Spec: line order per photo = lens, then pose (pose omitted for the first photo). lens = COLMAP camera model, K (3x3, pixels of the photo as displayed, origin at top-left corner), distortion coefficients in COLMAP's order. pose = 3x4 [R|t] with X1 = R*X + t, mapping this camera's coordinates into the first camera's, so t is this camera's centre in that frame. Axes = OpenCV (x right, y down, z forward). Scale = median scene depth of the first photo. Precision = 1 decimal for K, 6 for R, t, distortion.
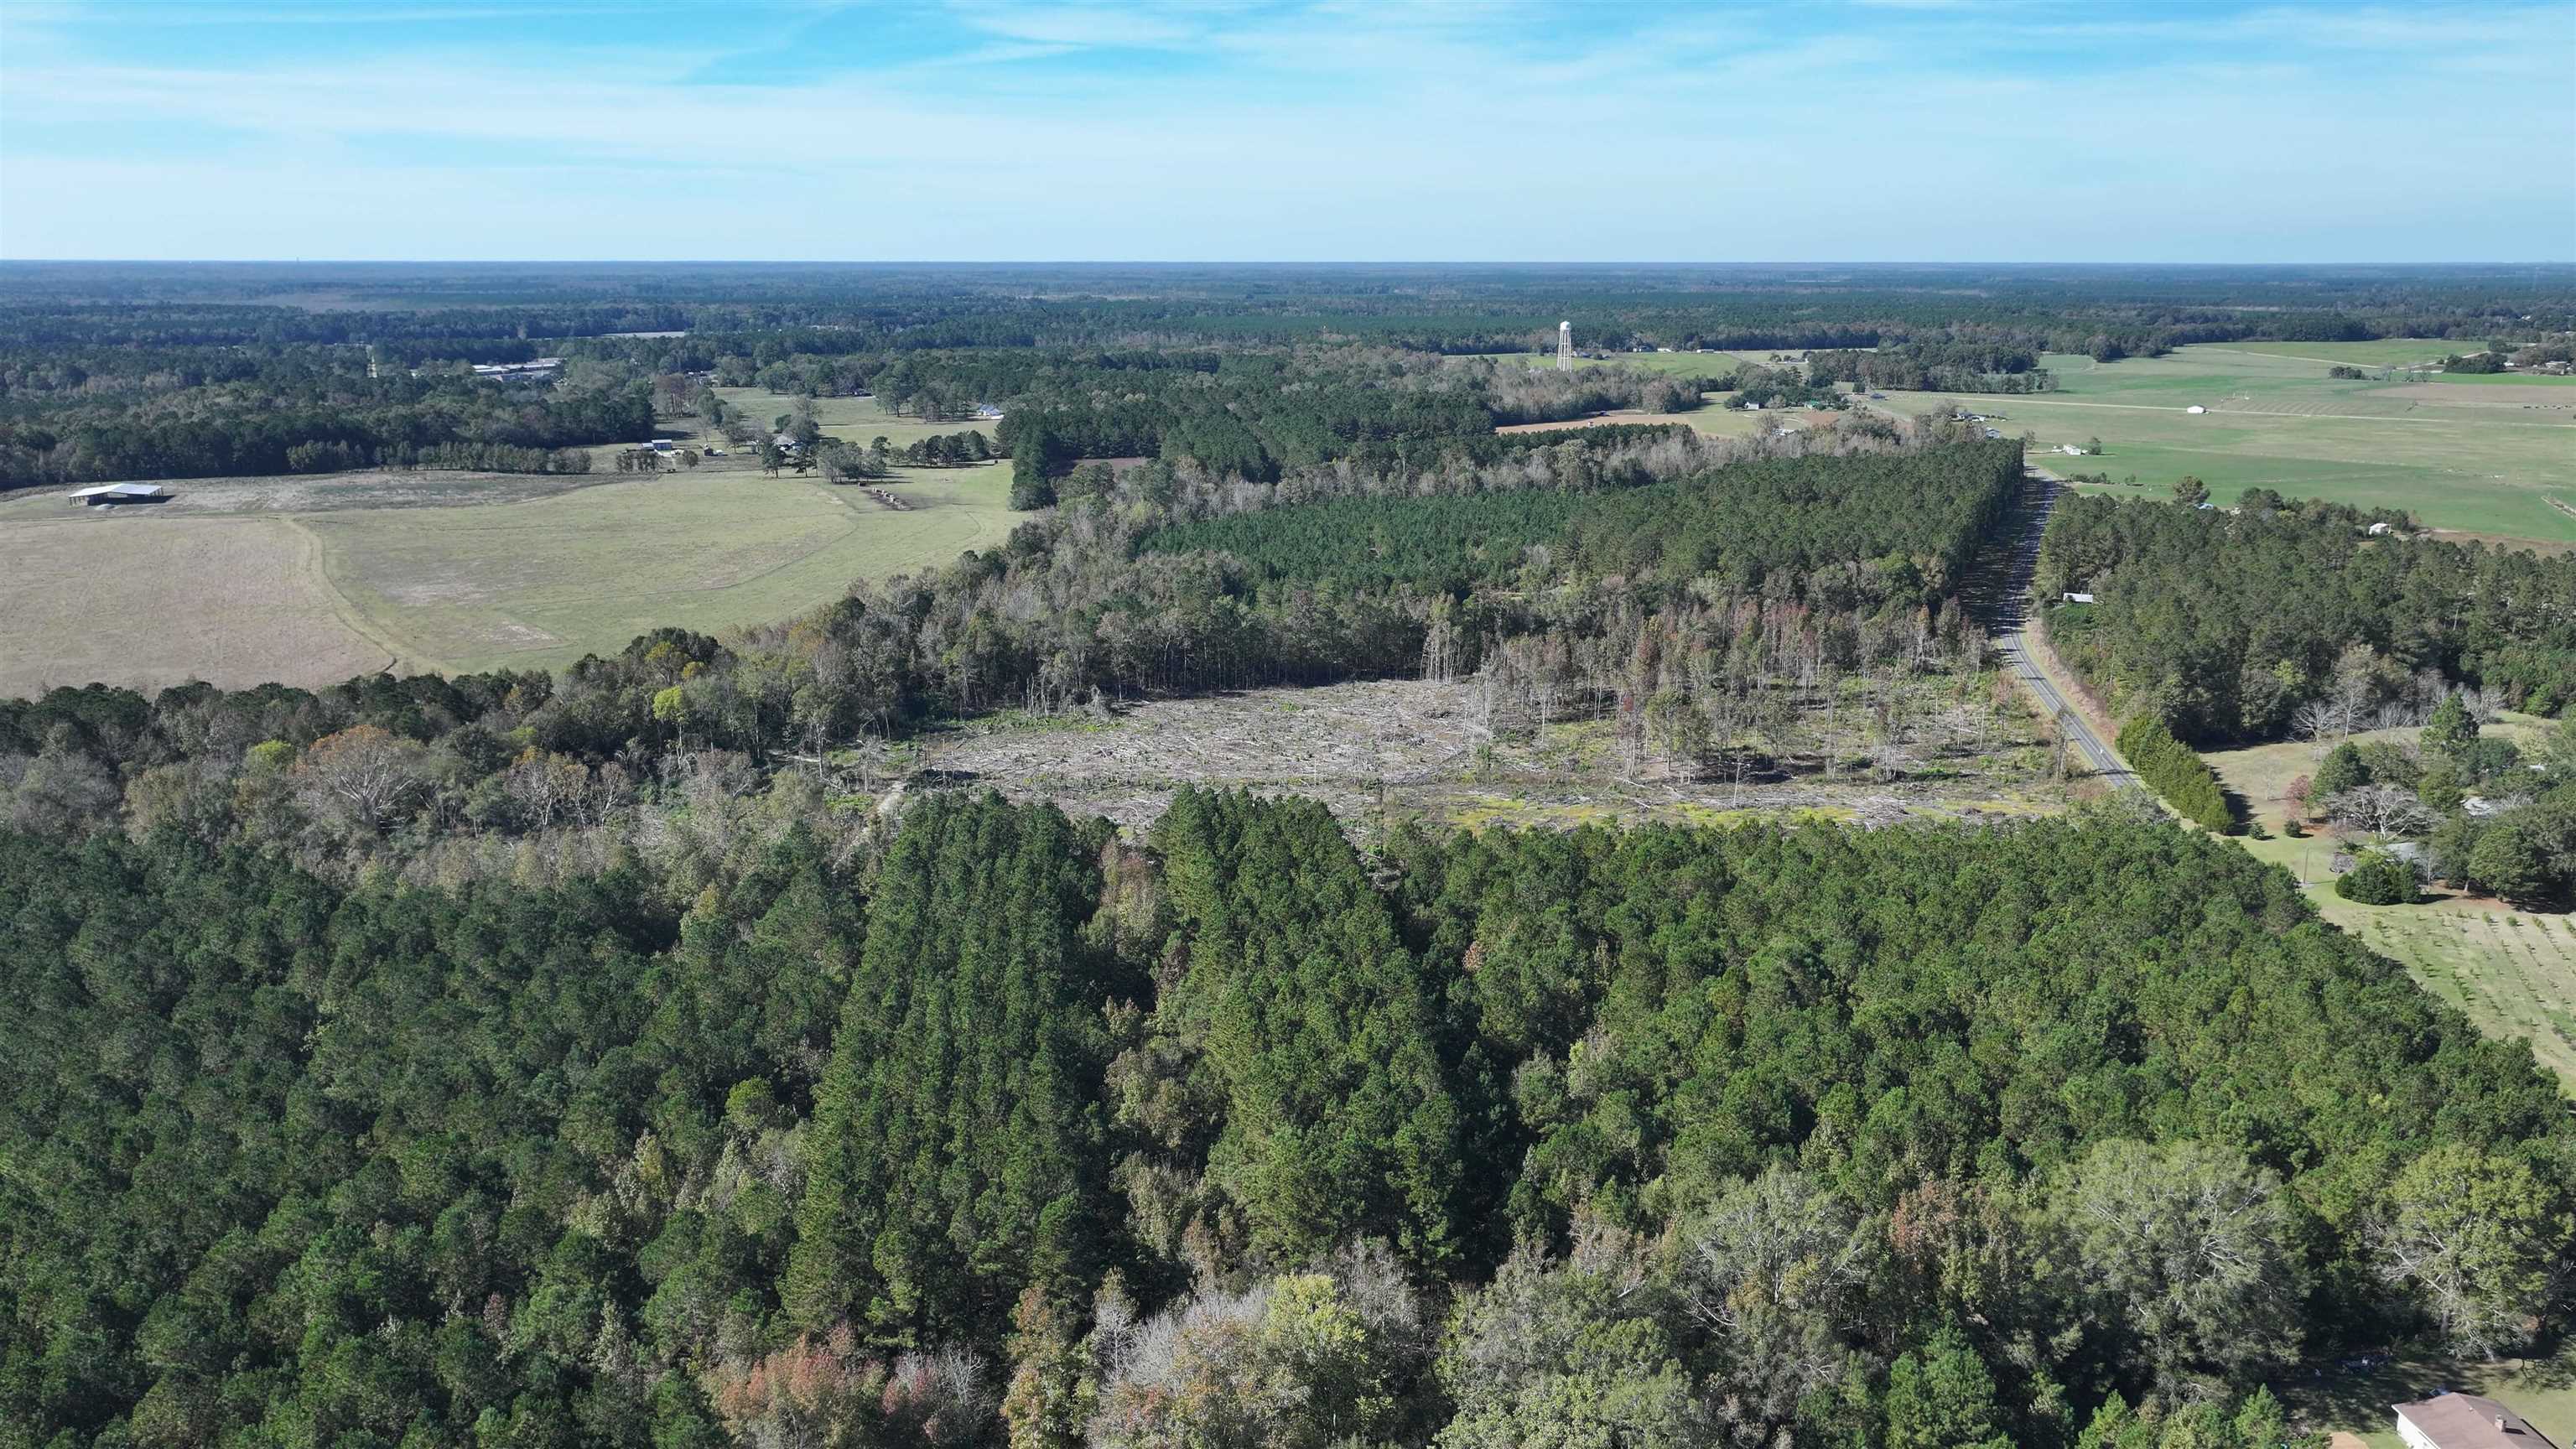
lens RADIAL K [[1805.1, 0, 1296.3], [0, 1805.1, 732.2], [0, 0, 1]] dist [-0.002569, 0.018974]
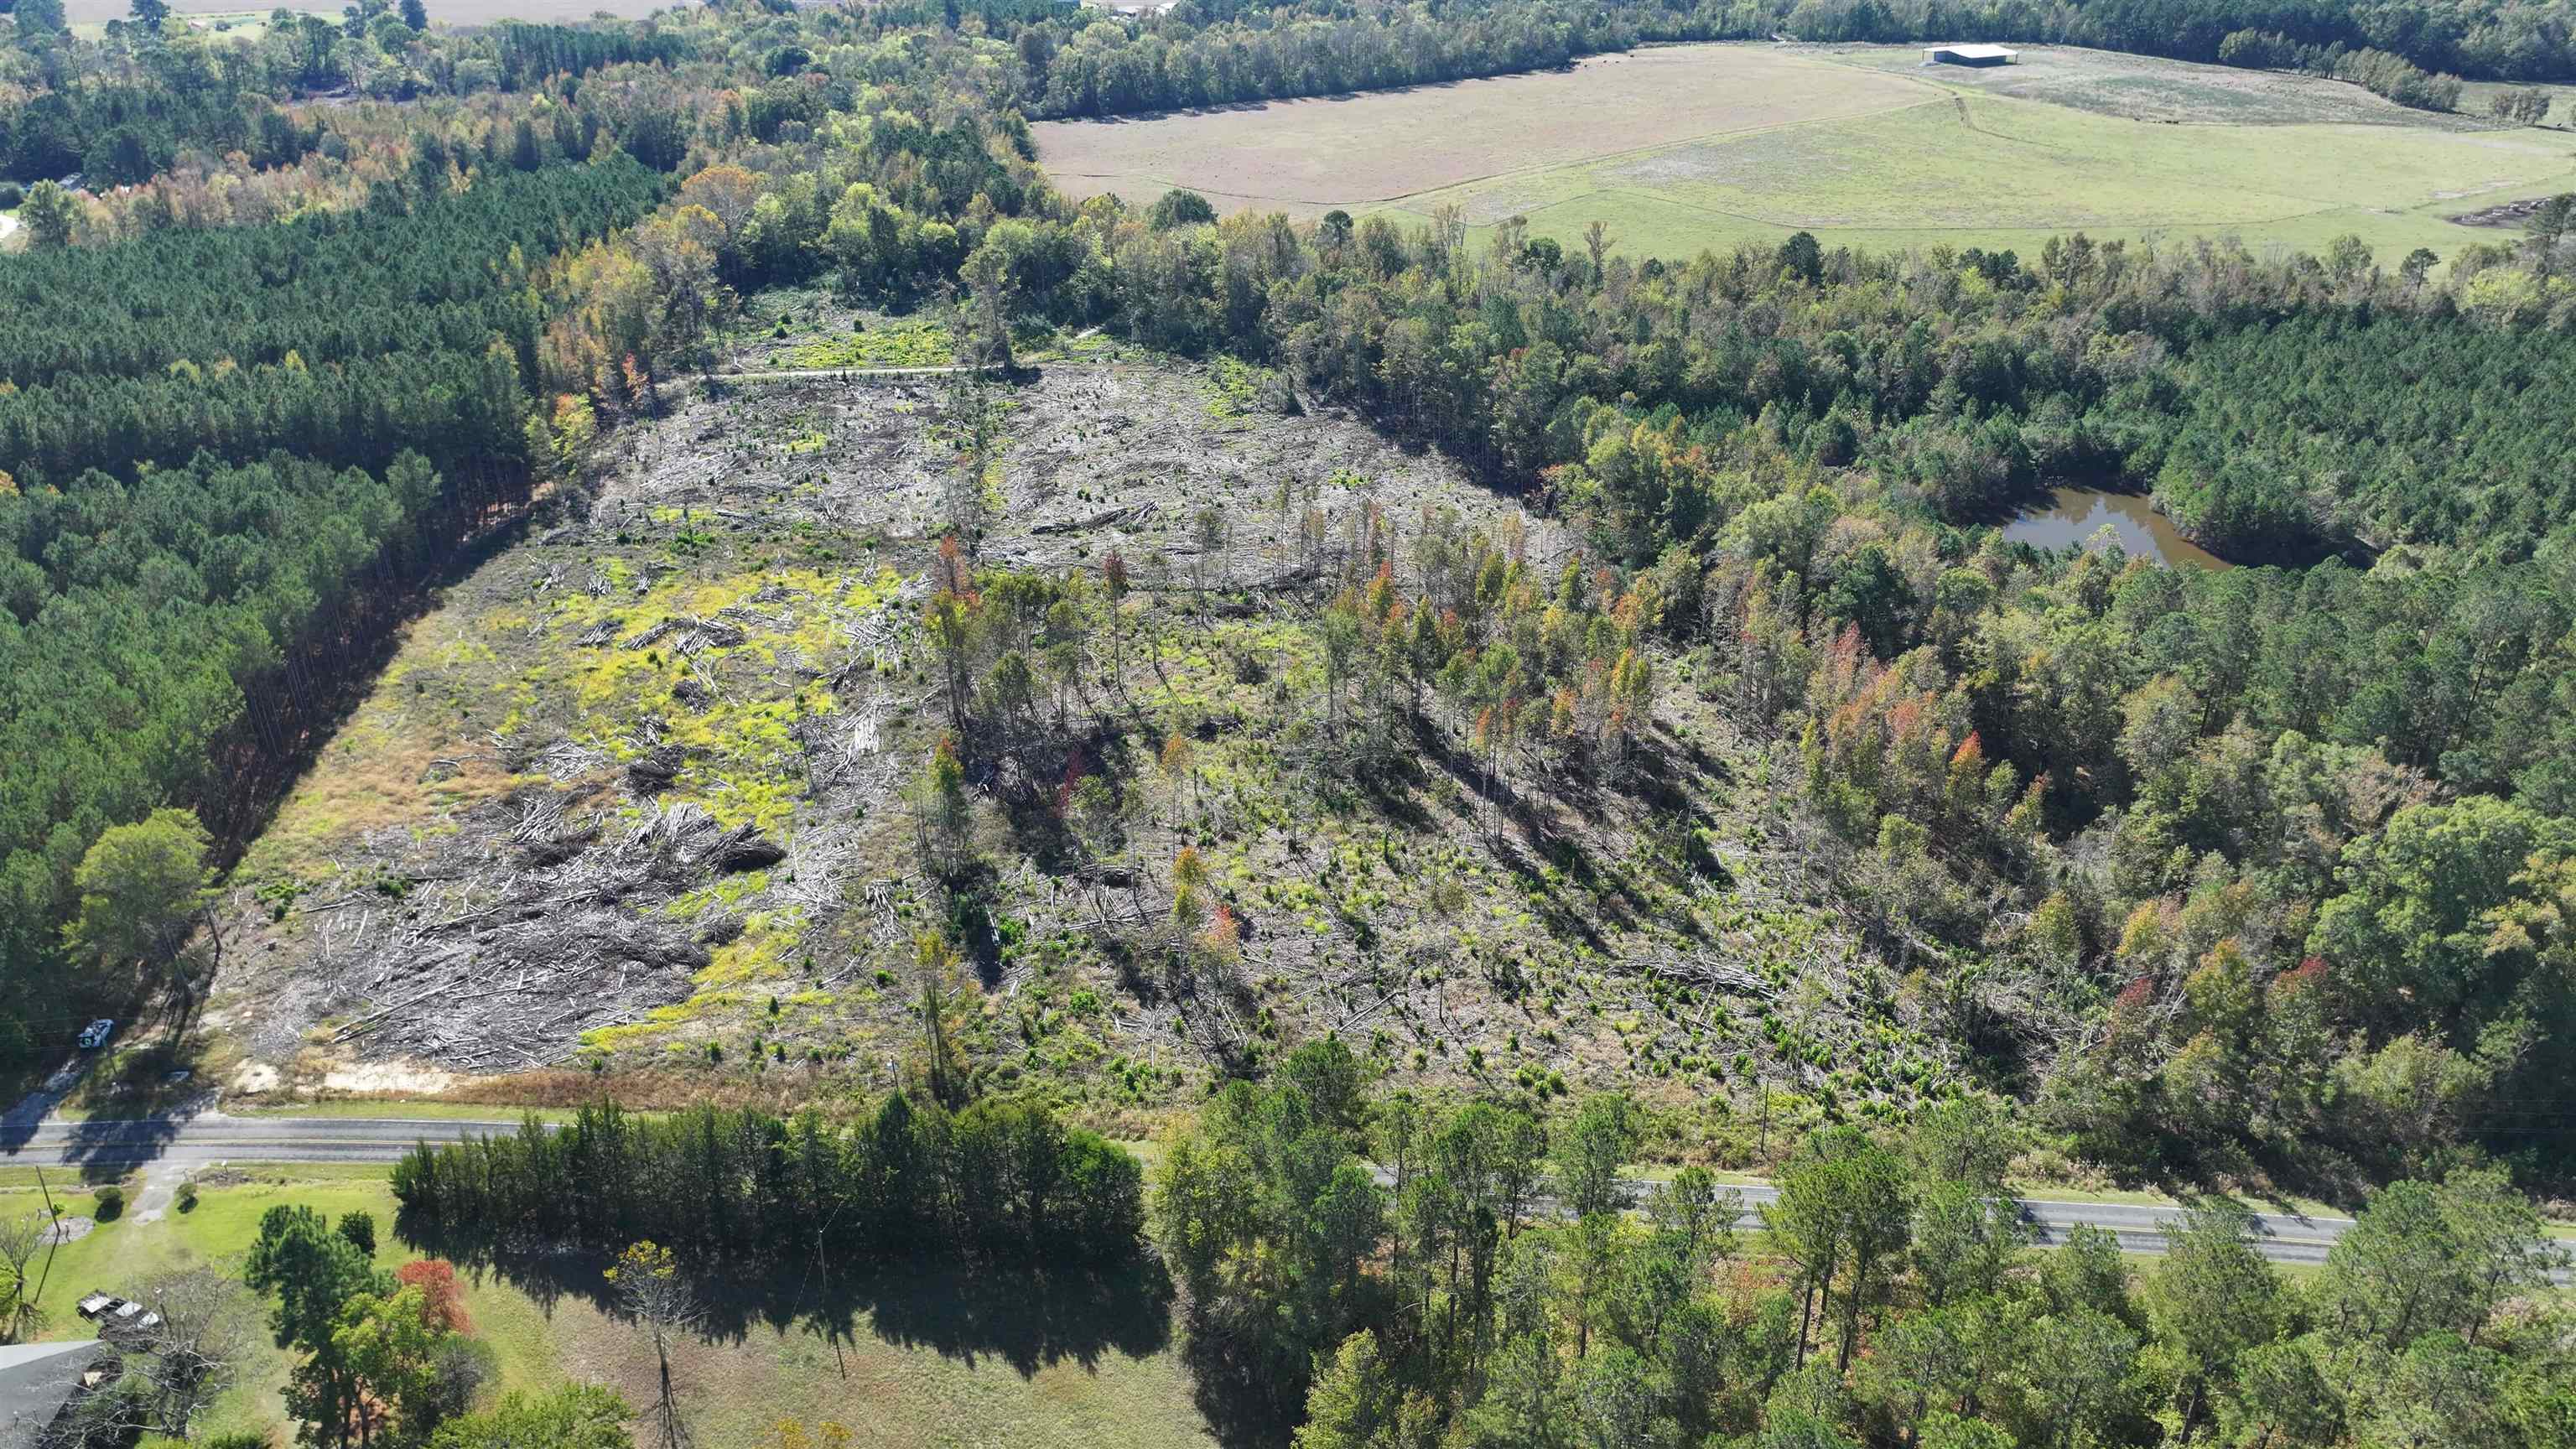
lens RADIAL K [[1805.1, 0, 1294.5], [0, 1805.1, 727.7], [0, 0, 1]] dist [-0.002569, 0.018974]
pose [[0.129733, 0.452239, -0.882411, 0.323229], [-0.252646, 0.875635, 0.411622, -0.105407], [0.958822, 0.169537, 0.227855, 0.401236]]
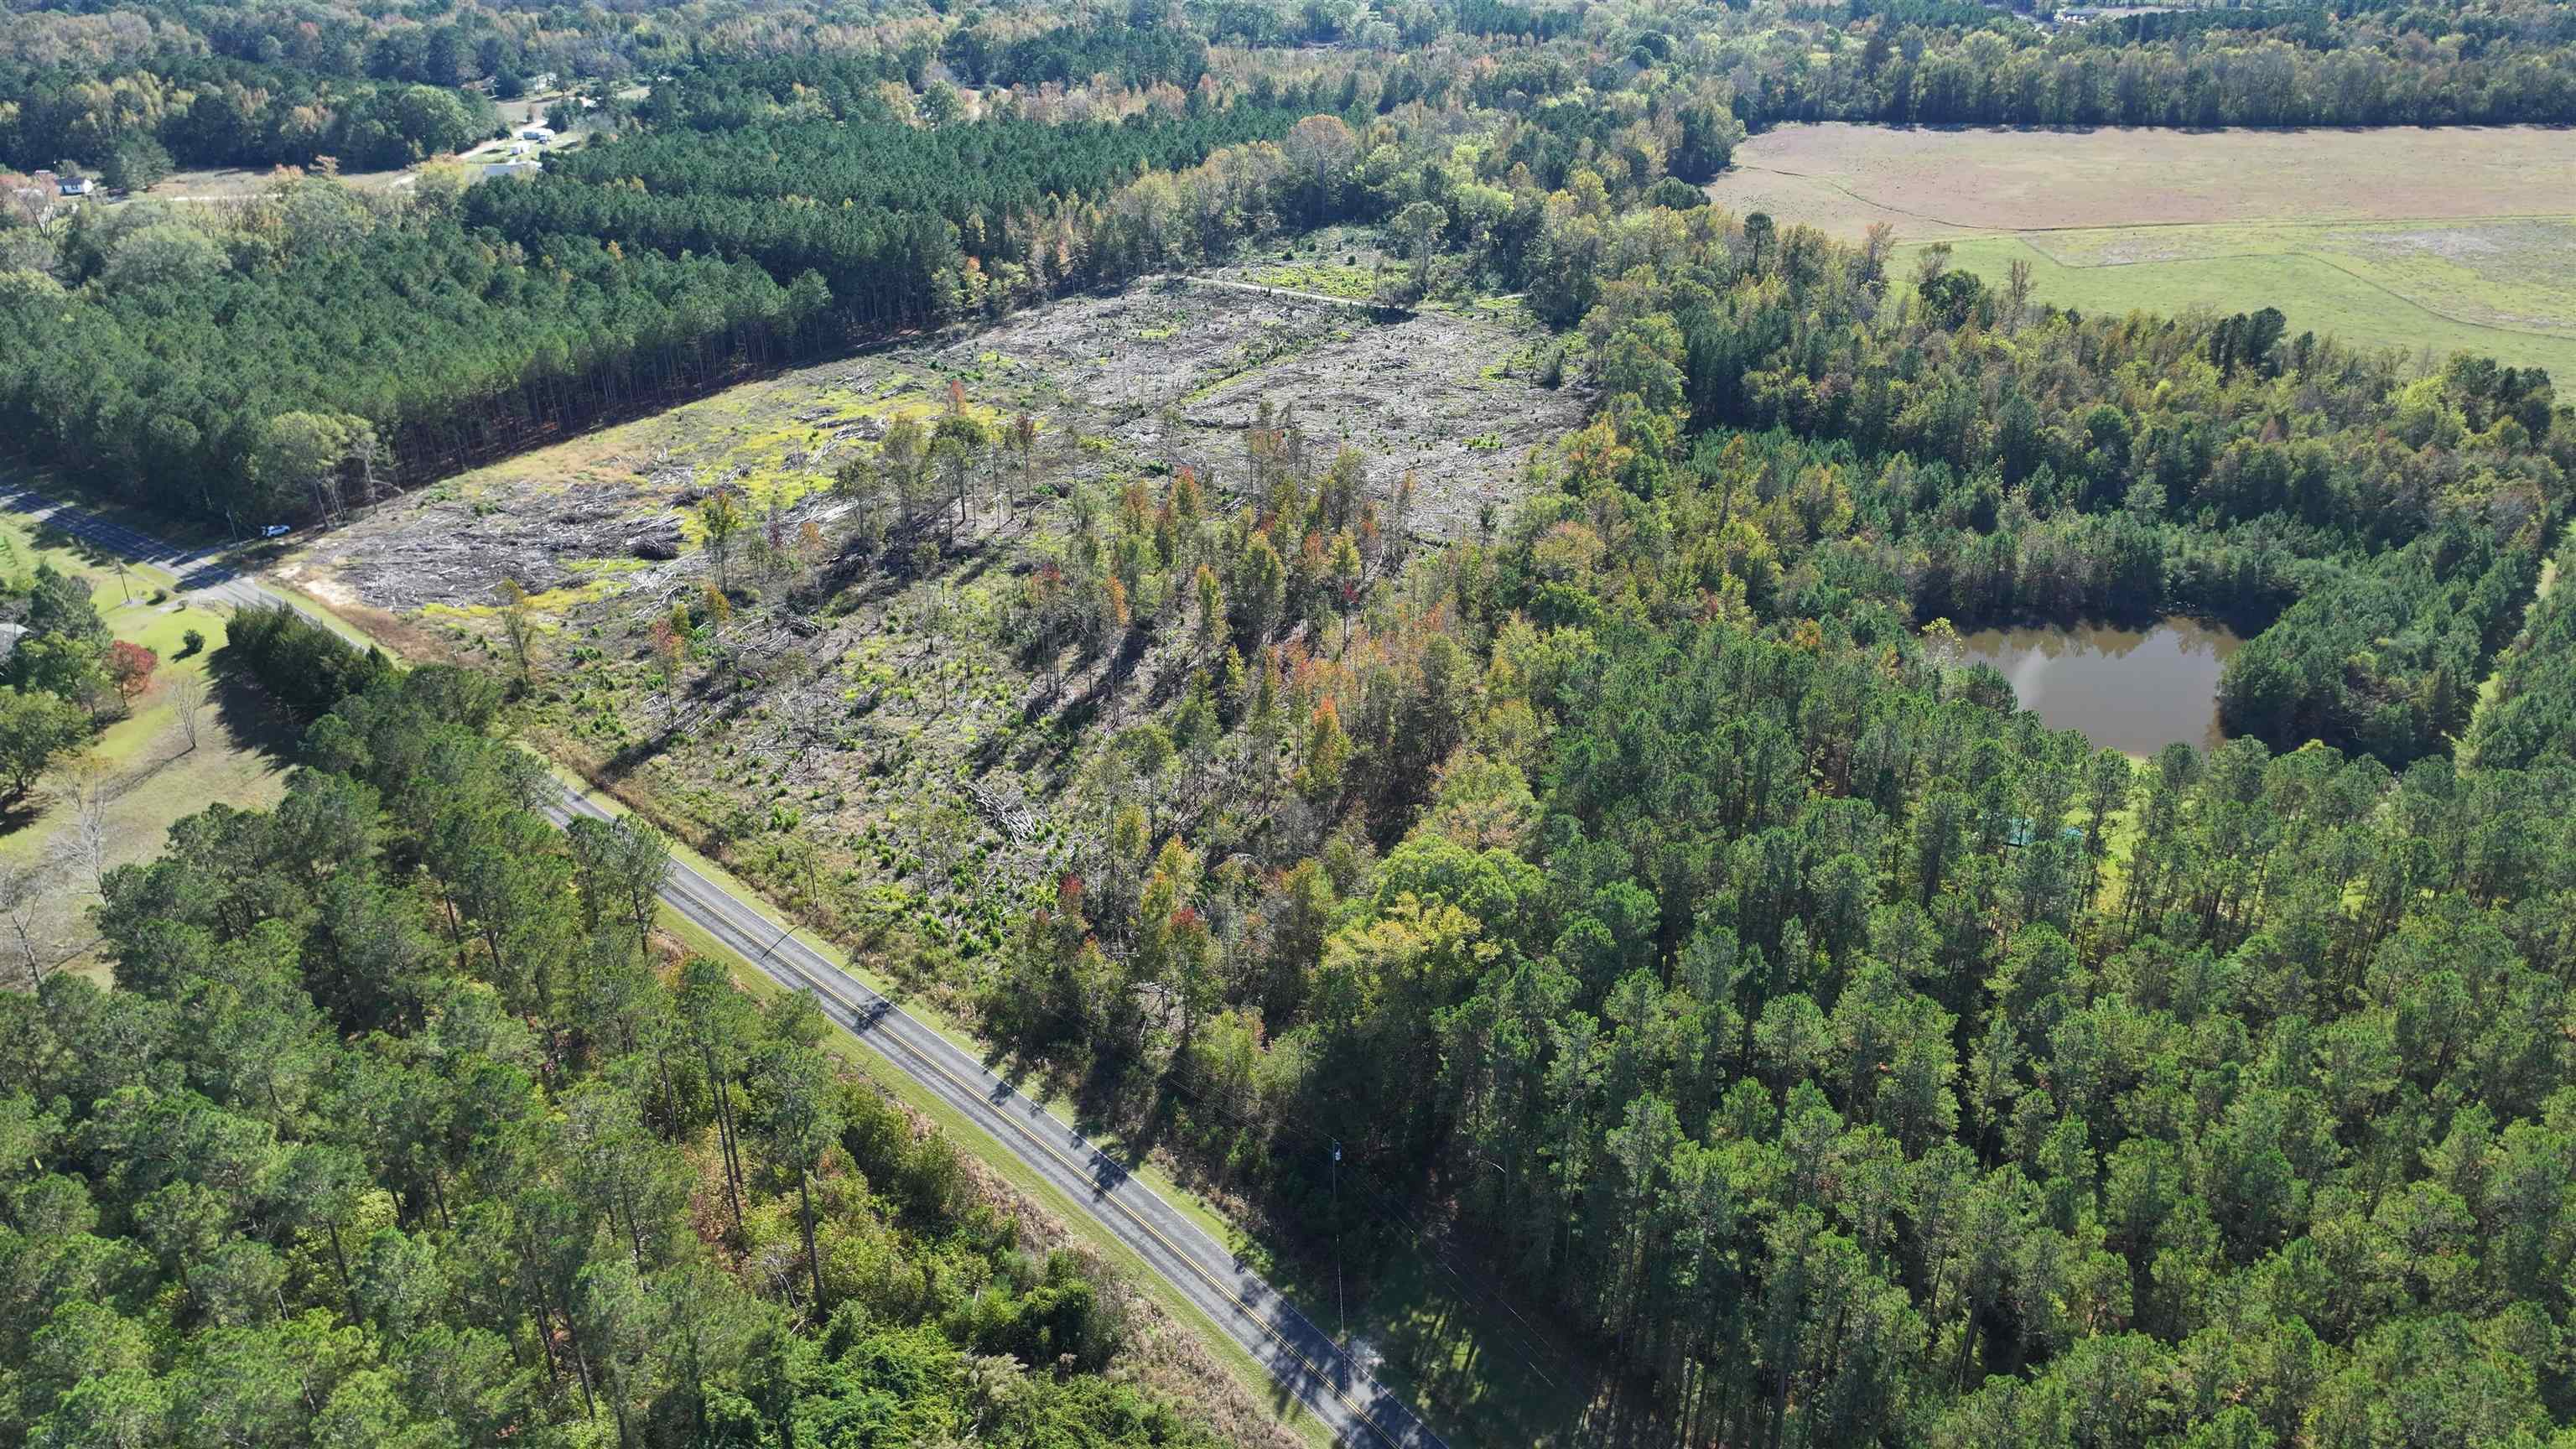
lens RADIAL K [[1805.1, 0, 1288.5], [0, 1805.1, 708.2], [0, 0, 1]] dist [-0.002569, 0.018974]
pose [[-0.515176, 0.383350, -0.766574, 0.318093], [-0.219162, 0.805742, 0.550225, -0.156029], [0.828590, 0.451467, -0.331083, 0.594935]]
